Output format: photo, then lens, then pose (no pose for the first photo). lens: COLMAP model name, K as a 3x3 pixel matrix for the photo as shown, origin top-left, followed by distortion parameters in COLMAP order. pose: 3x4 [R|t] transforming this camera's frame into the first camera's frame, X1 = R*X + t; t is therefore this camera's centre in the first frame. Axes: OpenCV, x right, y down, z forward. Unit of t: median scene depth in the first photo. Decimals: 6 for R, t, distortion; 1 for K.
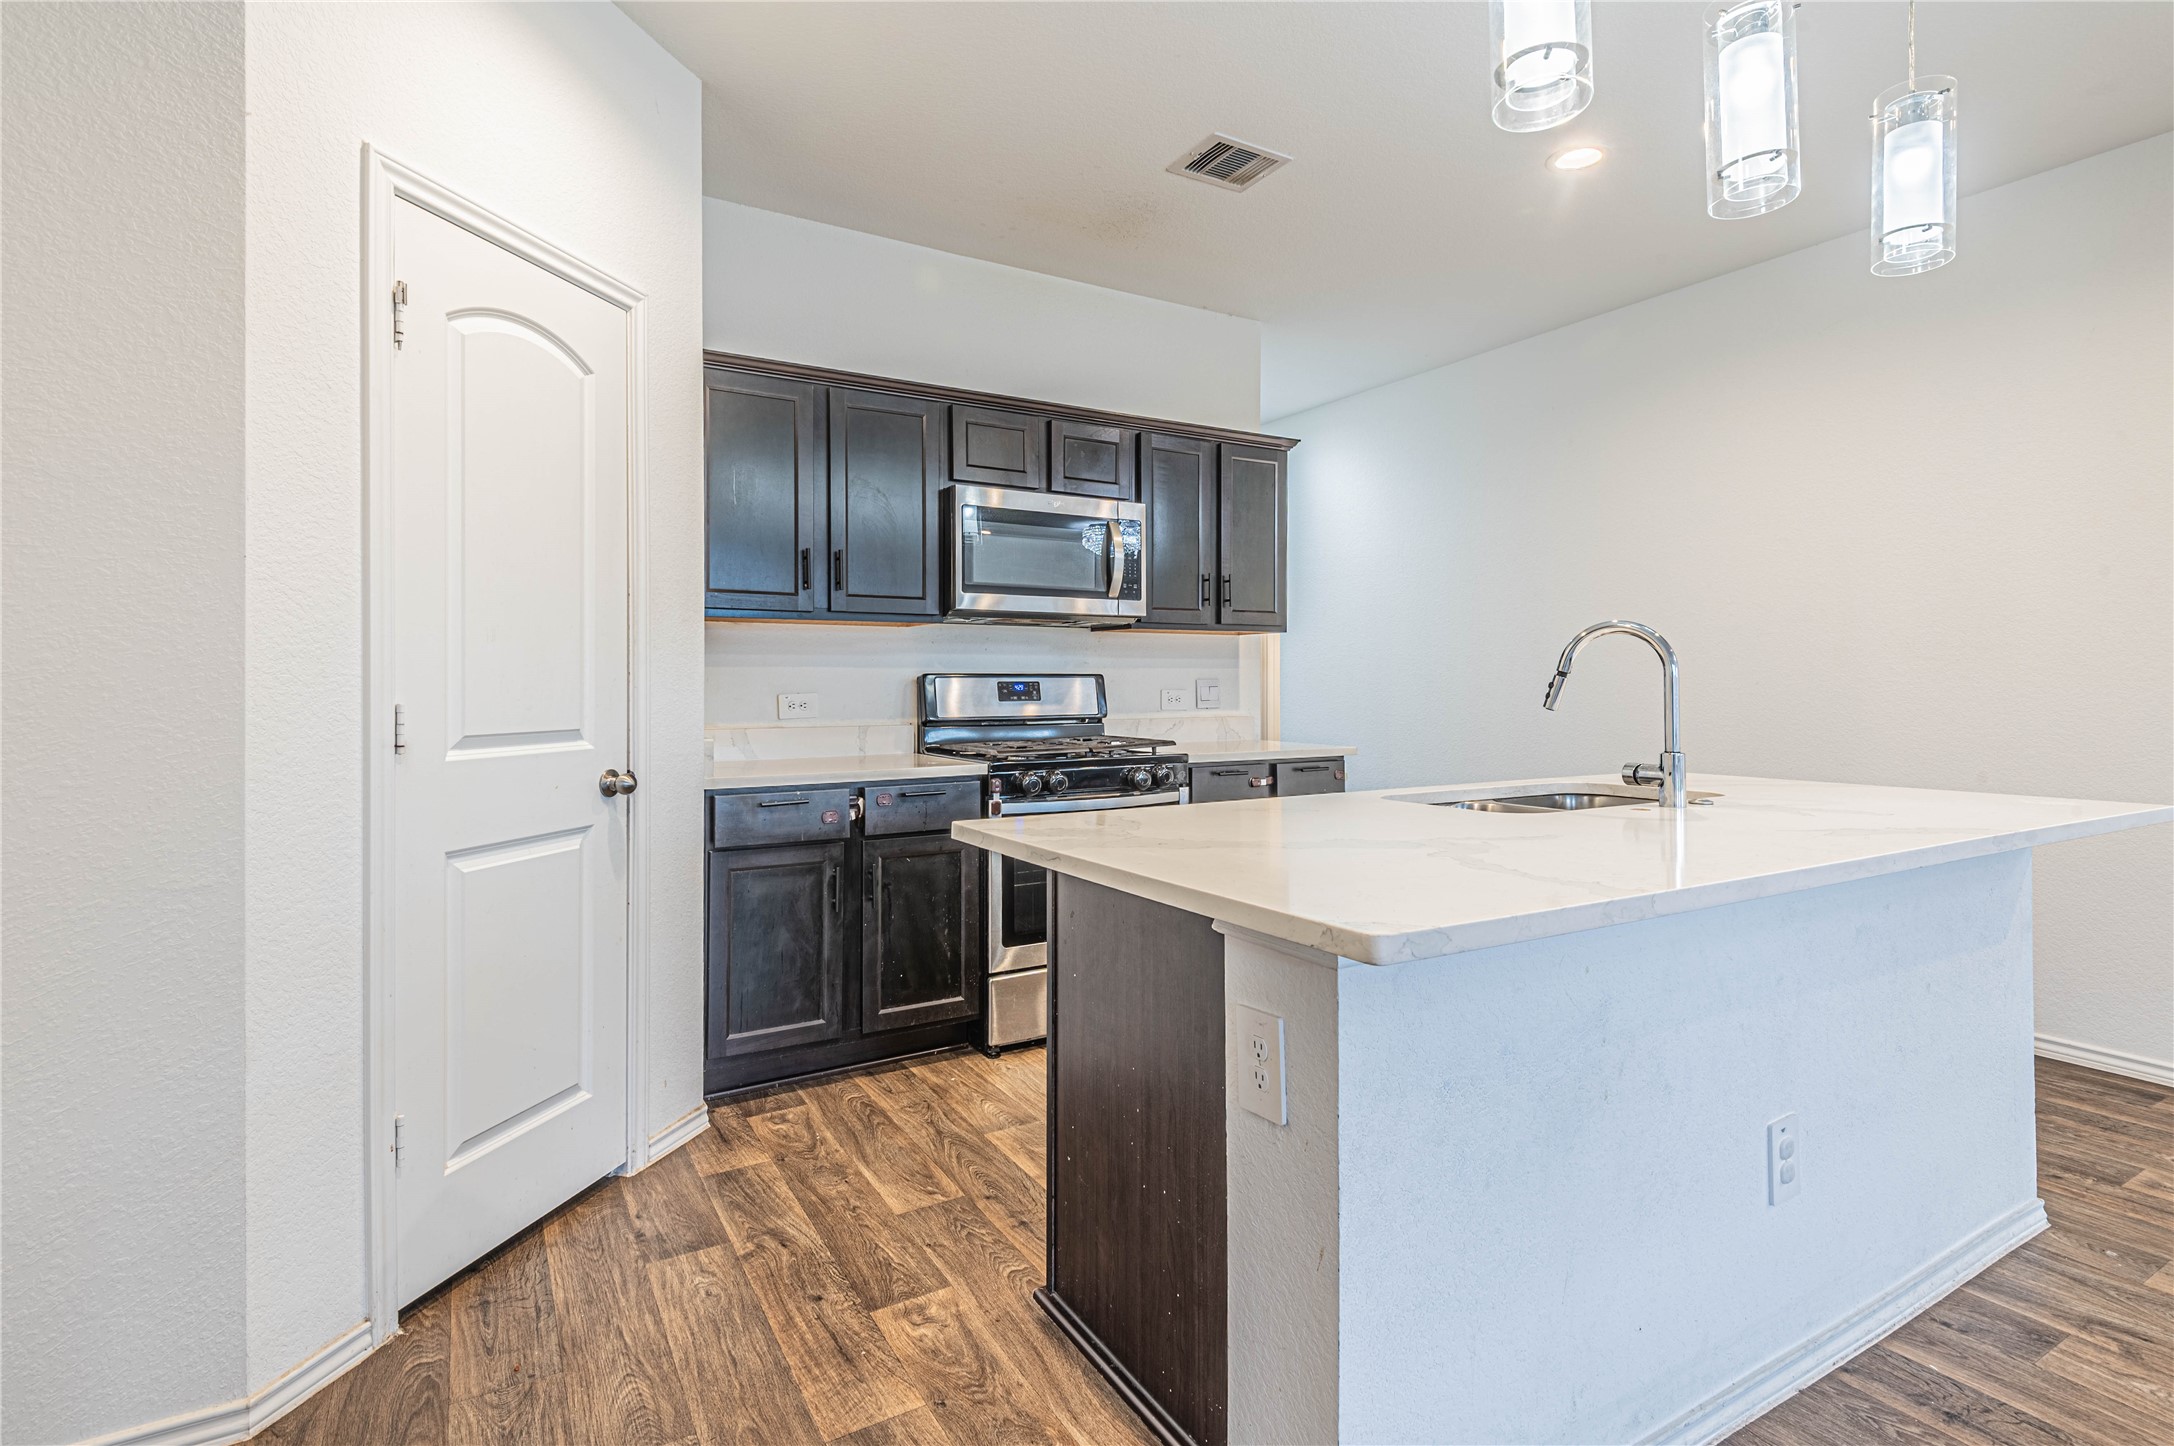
lens RADIAL K [[1021.6, 0, 1081.8], [0, 1021.6, 687.1], [0, 0, 1]] dist [0.009900, -0.001085]
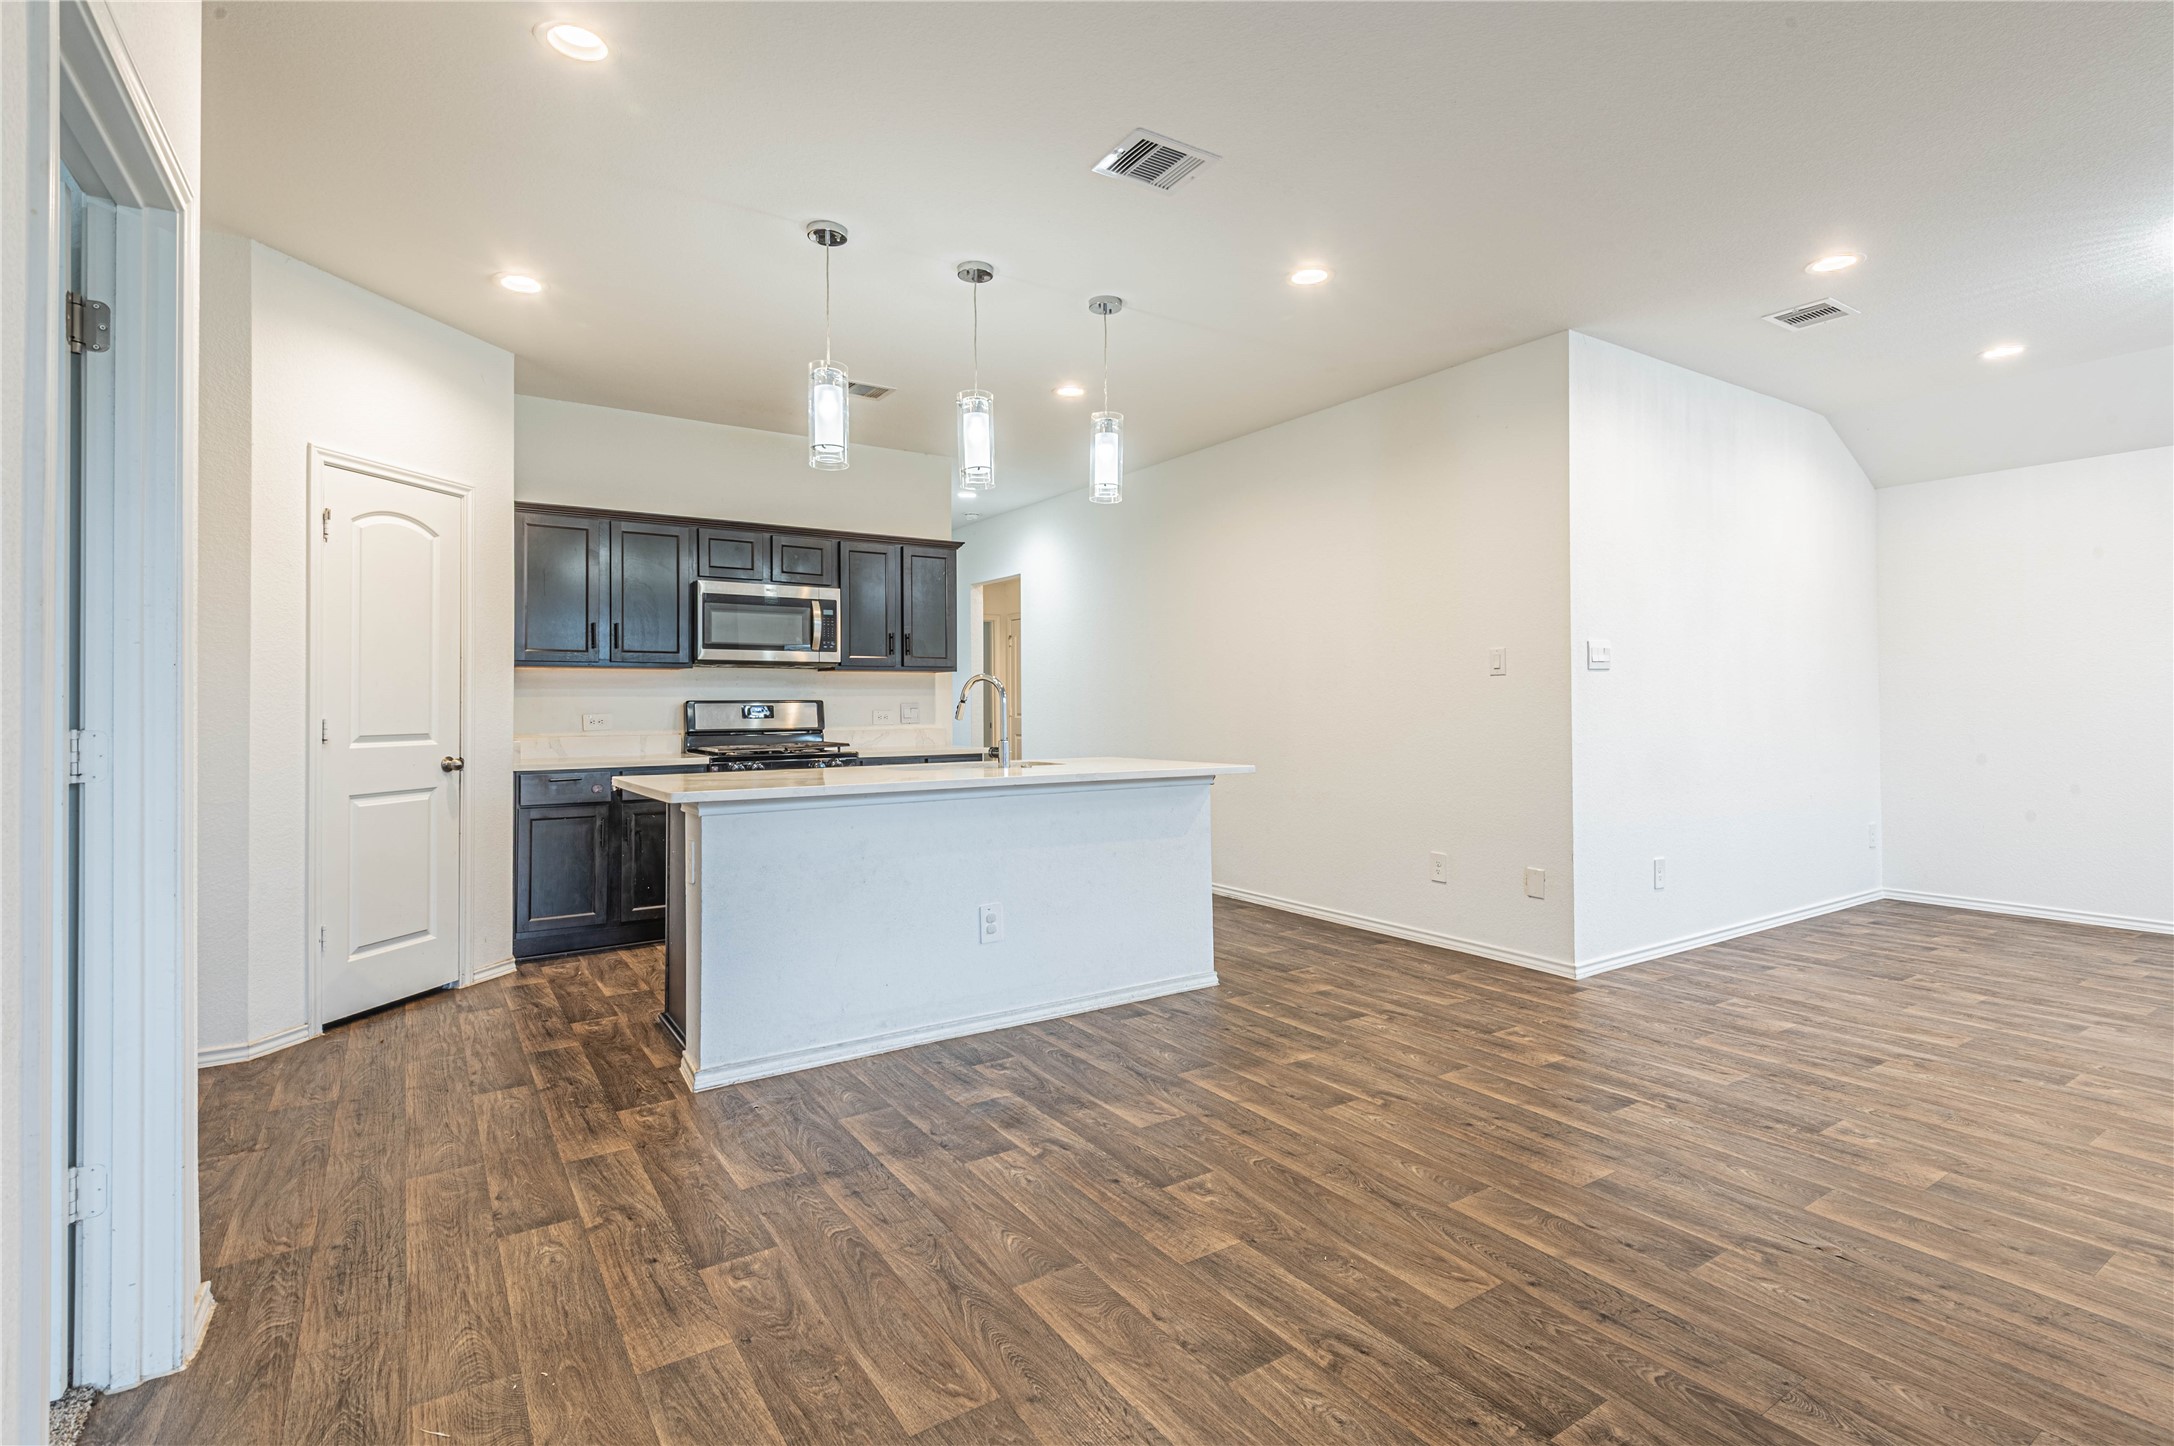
lens RADIAL K [[1020.4, 0, 1100.9], [0, 1020.4, 698.3], [0, 0, 1]] dist [0.022126, -0.008938]
pose [[0.997974, -0.003110, 0.063545, 0.422860], [0.003765, 0.999941, -0.010191, 0.001377], [-0.063509, 0.010410, 0.997927, -0.648685]]
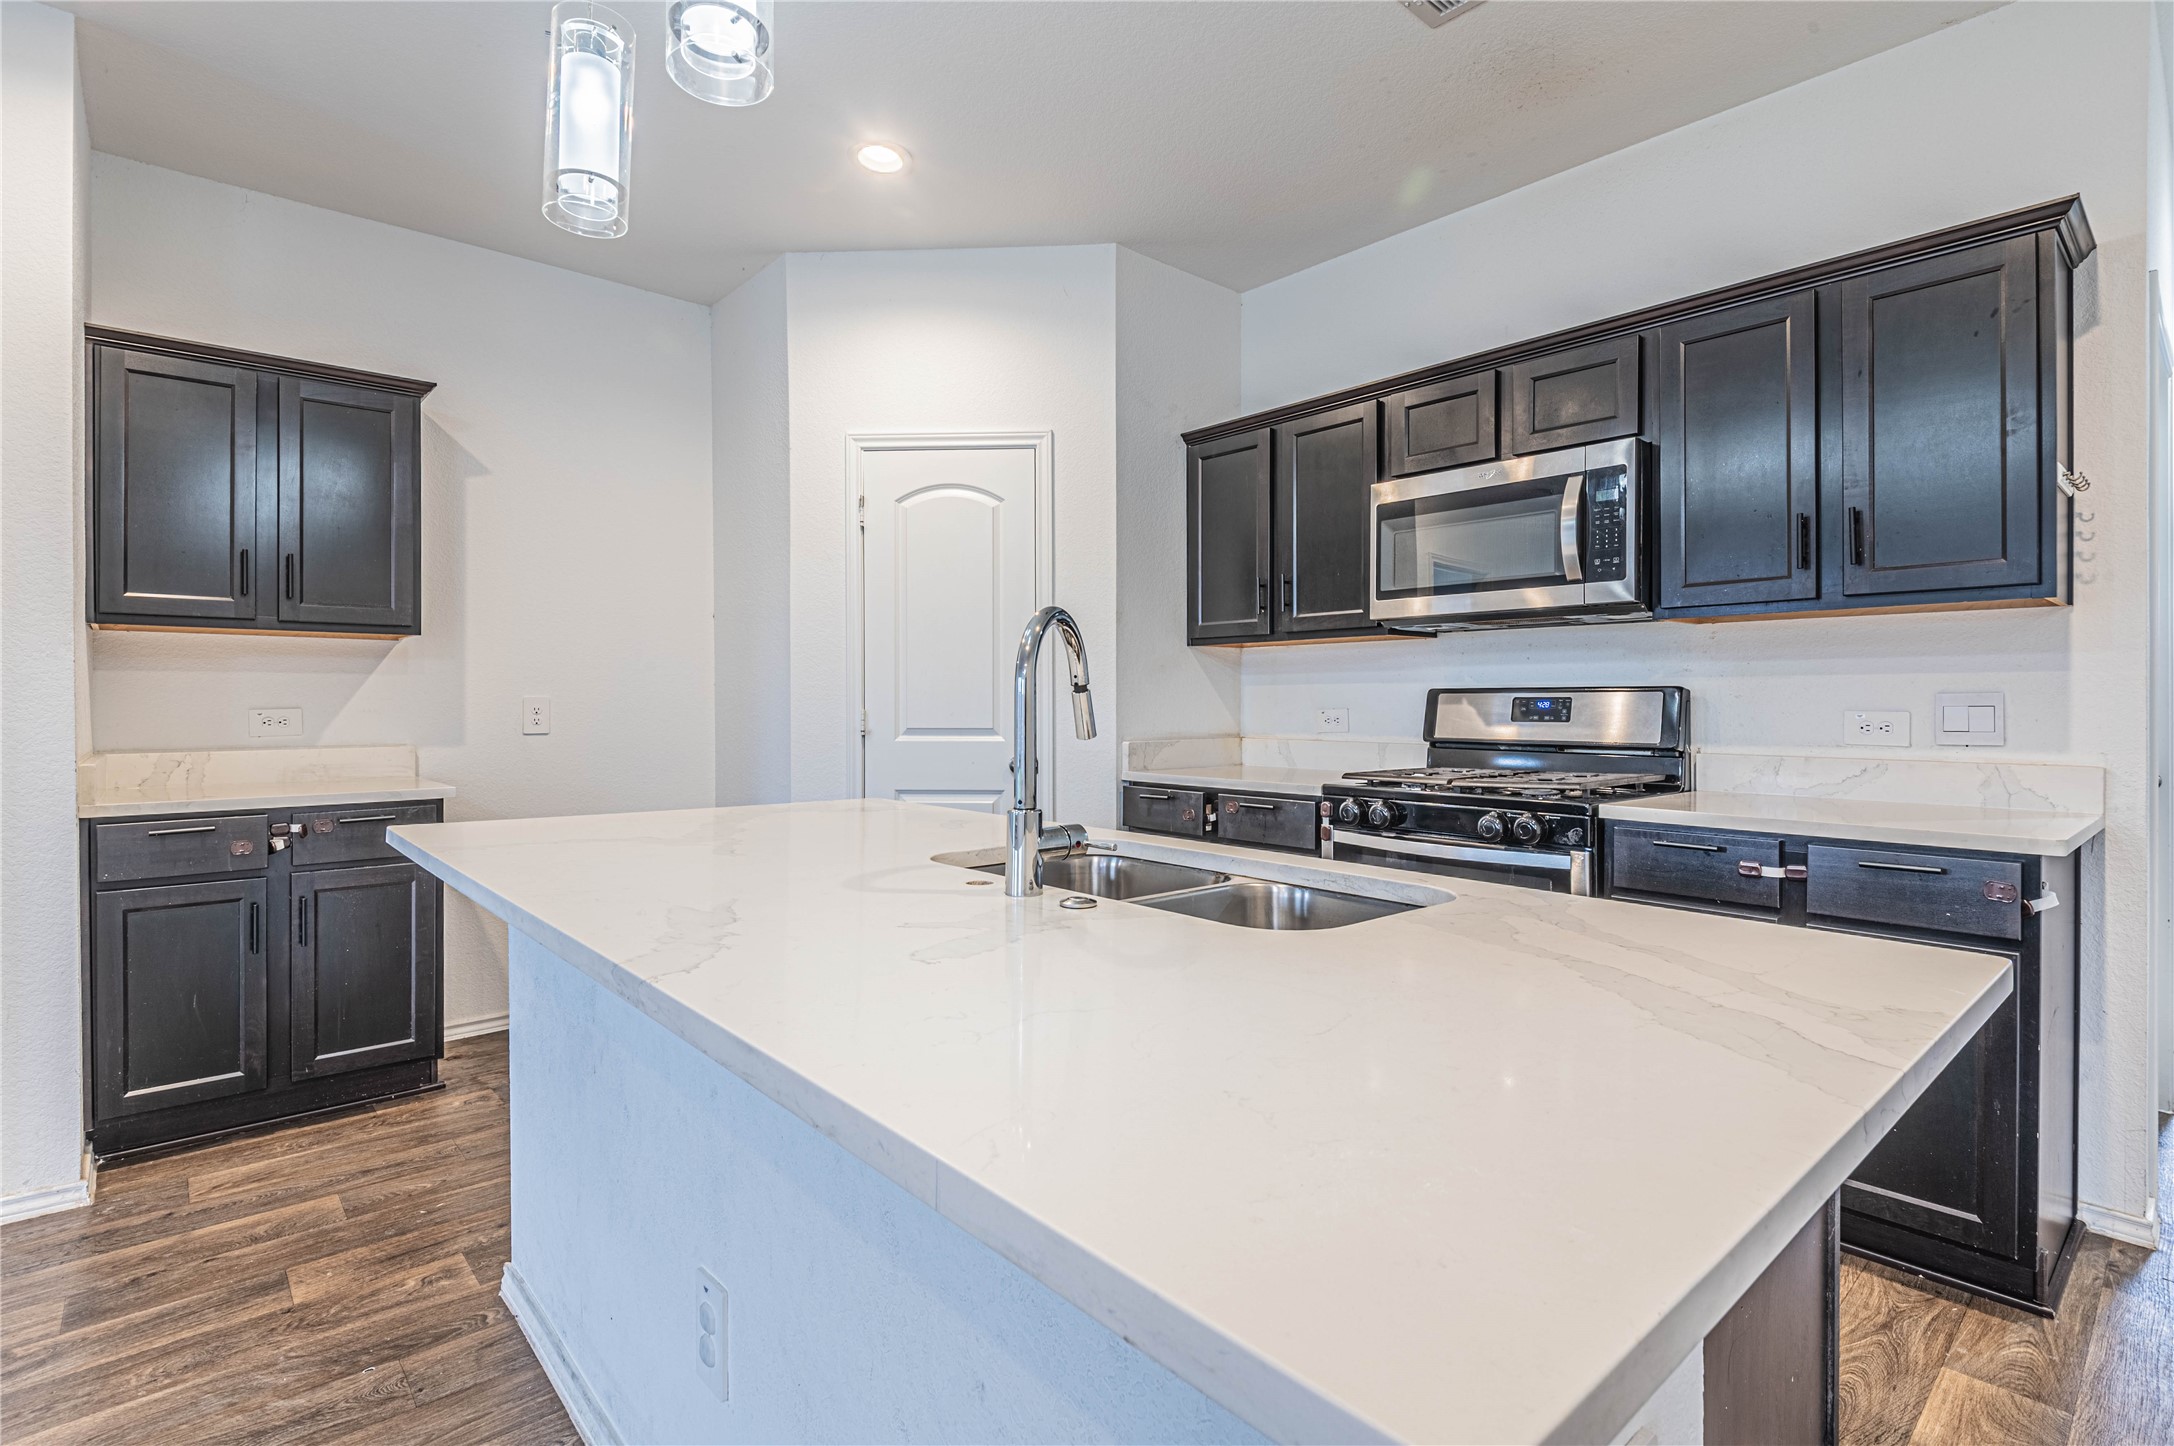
lens RADIAL K [[1035.9, 0, 1099.7], [0, 1035.9, 696.6], [0, 0, 1]] dist [0.000266, -0.001512]
pose [[0.194729, -0.001893, -0.980855, 0.806232], [-0.004339, 0.999987, -0.002792, -0.002801], [0.980847, 0.004799, 0.194718, 0.618336]]
